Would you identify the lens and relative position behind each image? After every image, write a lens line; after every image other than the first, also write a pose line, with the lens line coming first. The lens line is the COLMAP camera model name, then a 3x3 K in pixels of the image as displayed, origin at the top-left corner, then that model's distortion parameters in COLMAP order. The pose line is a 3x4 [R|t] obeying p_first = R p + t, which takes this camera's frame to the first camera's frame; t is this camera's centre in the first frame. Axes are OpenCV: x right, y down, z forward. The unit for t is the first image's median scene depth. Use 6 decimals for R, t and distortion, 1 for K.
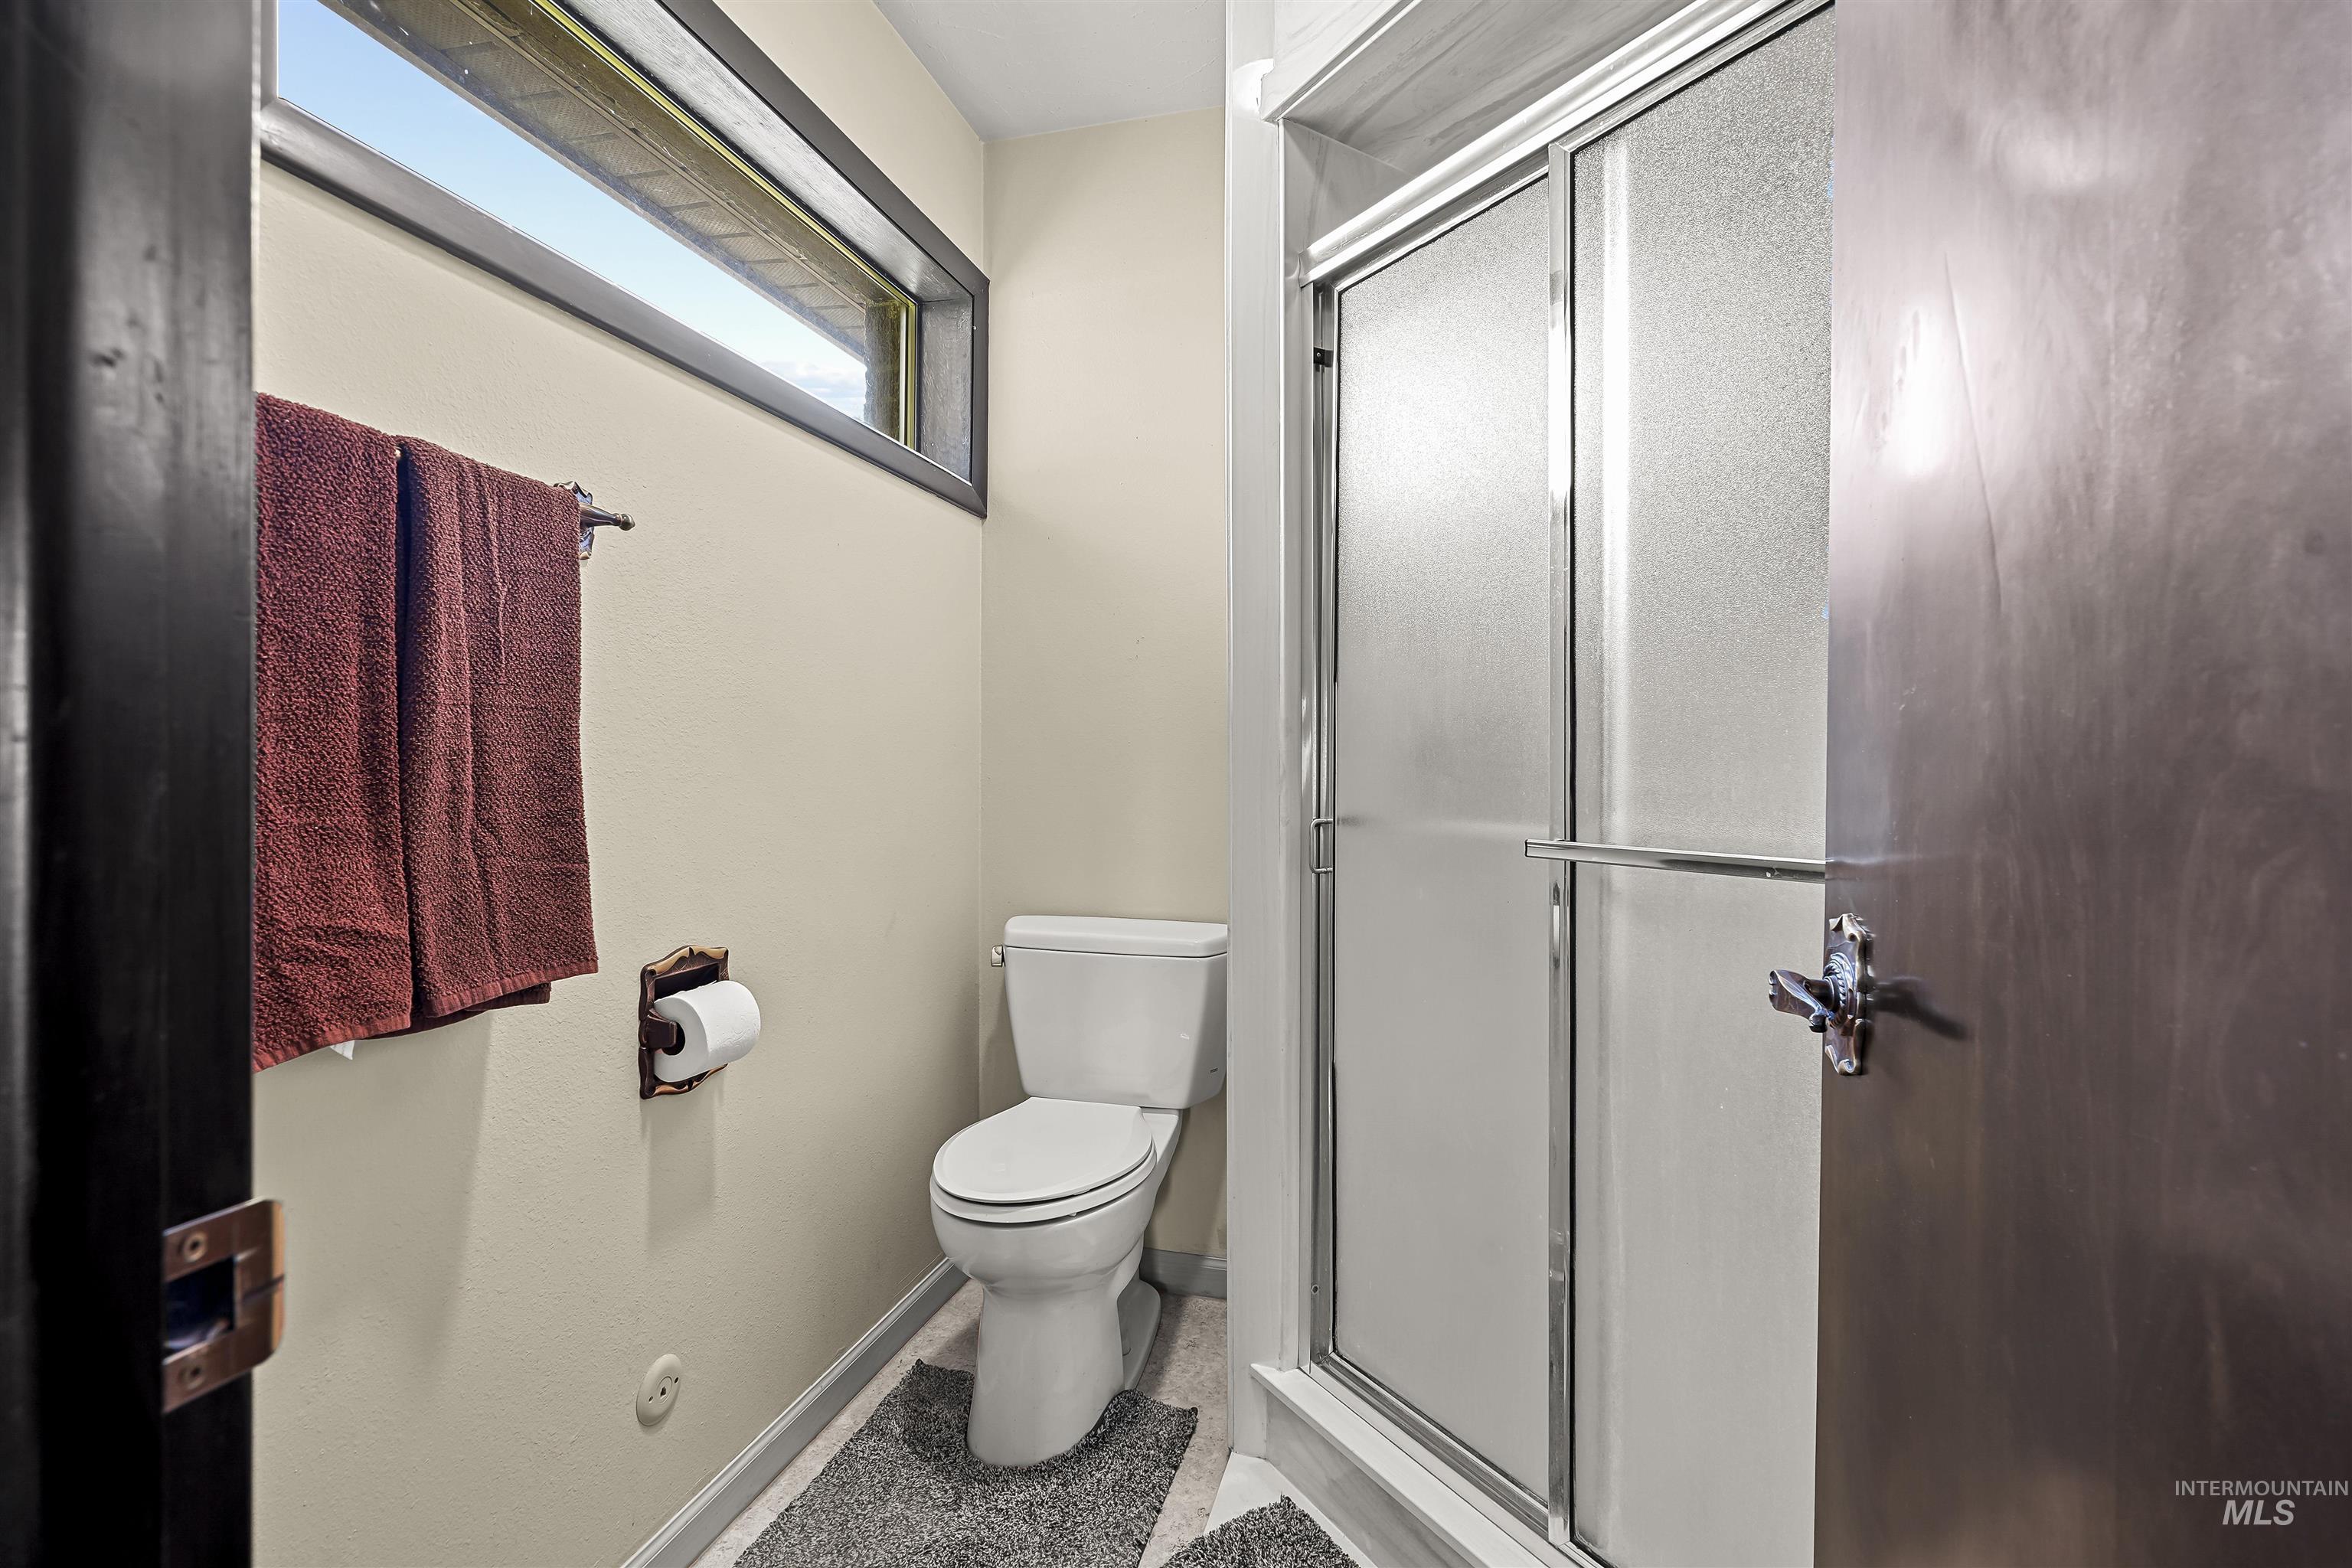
lens RADIAL K [[1104.5, 0, 1174.0], [0, 1104.5, 755.6], [0, 0, 1]] dist [0.000145, -0.000924]
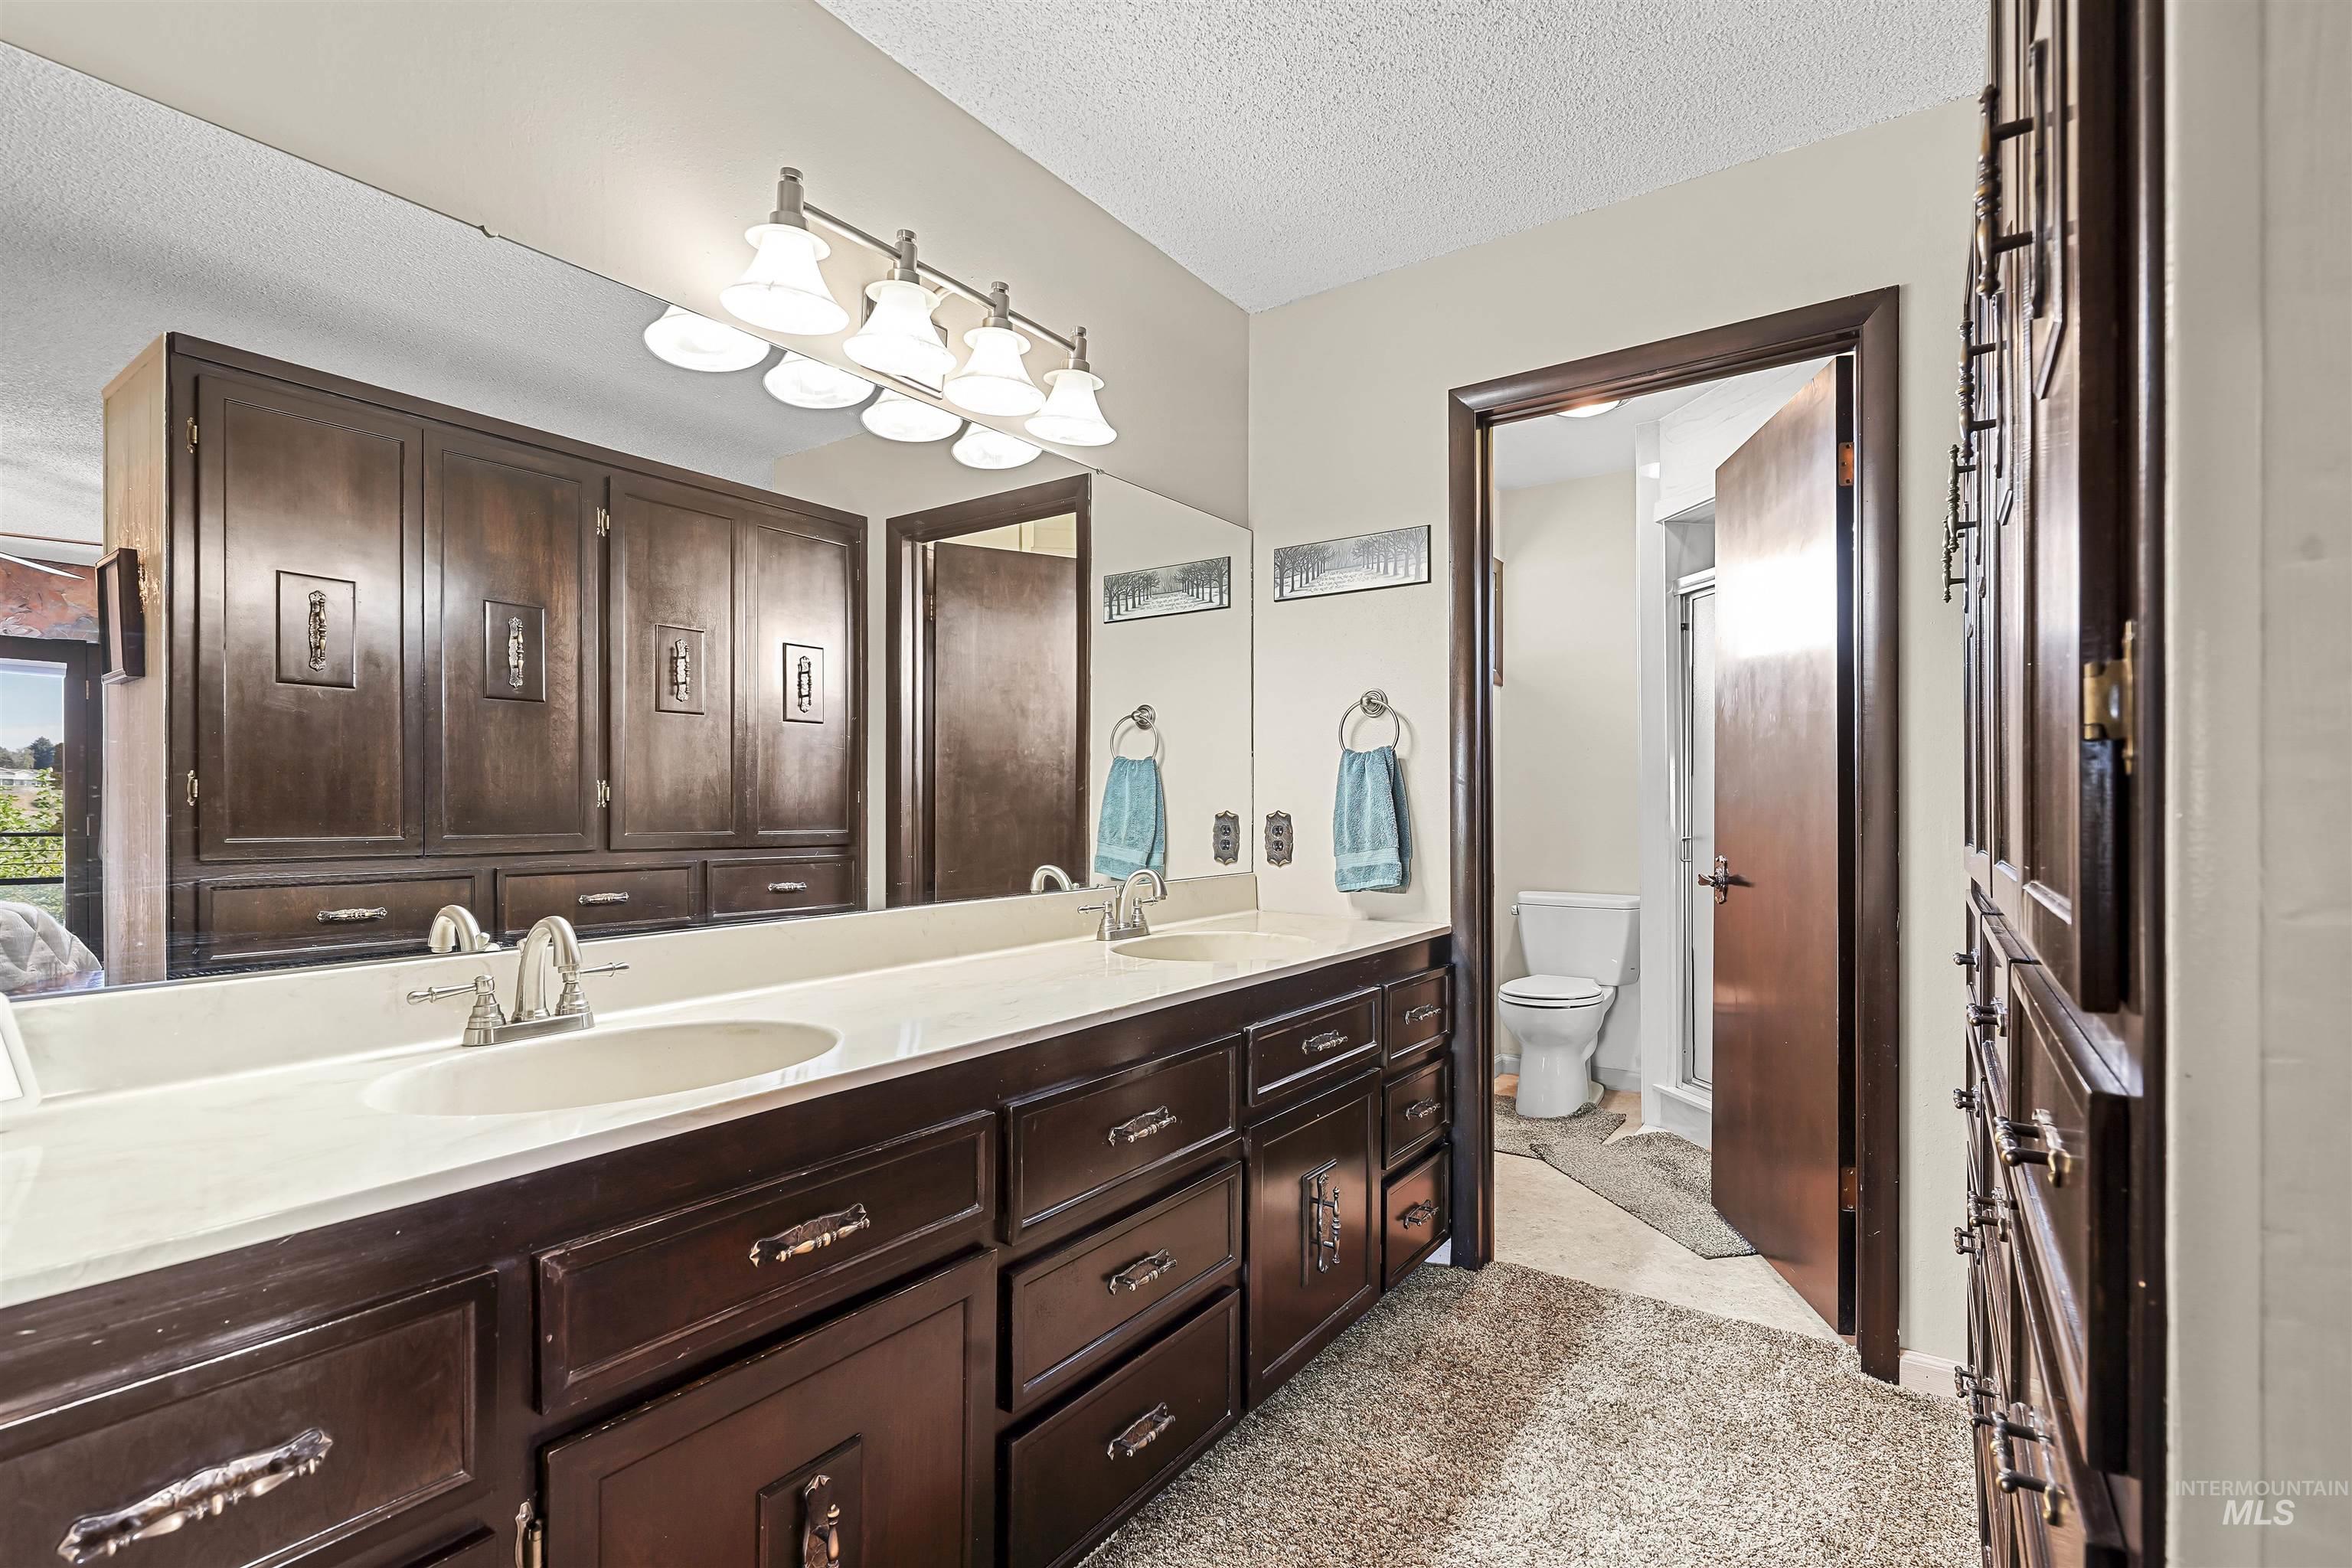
lens RADIAL K [[1075.0, 0, 1174.4], [0, 1075.0, 796.4], [0, 0, 1]] dist [-0.000392, -0.000498]
pose [[0.935362, -0.007236, -0.353618, -0.061628], [0.006697, 0.999974, -0.002750, -0.025725], [0.353628, 0.000204, 0.935386, -1.350536]]
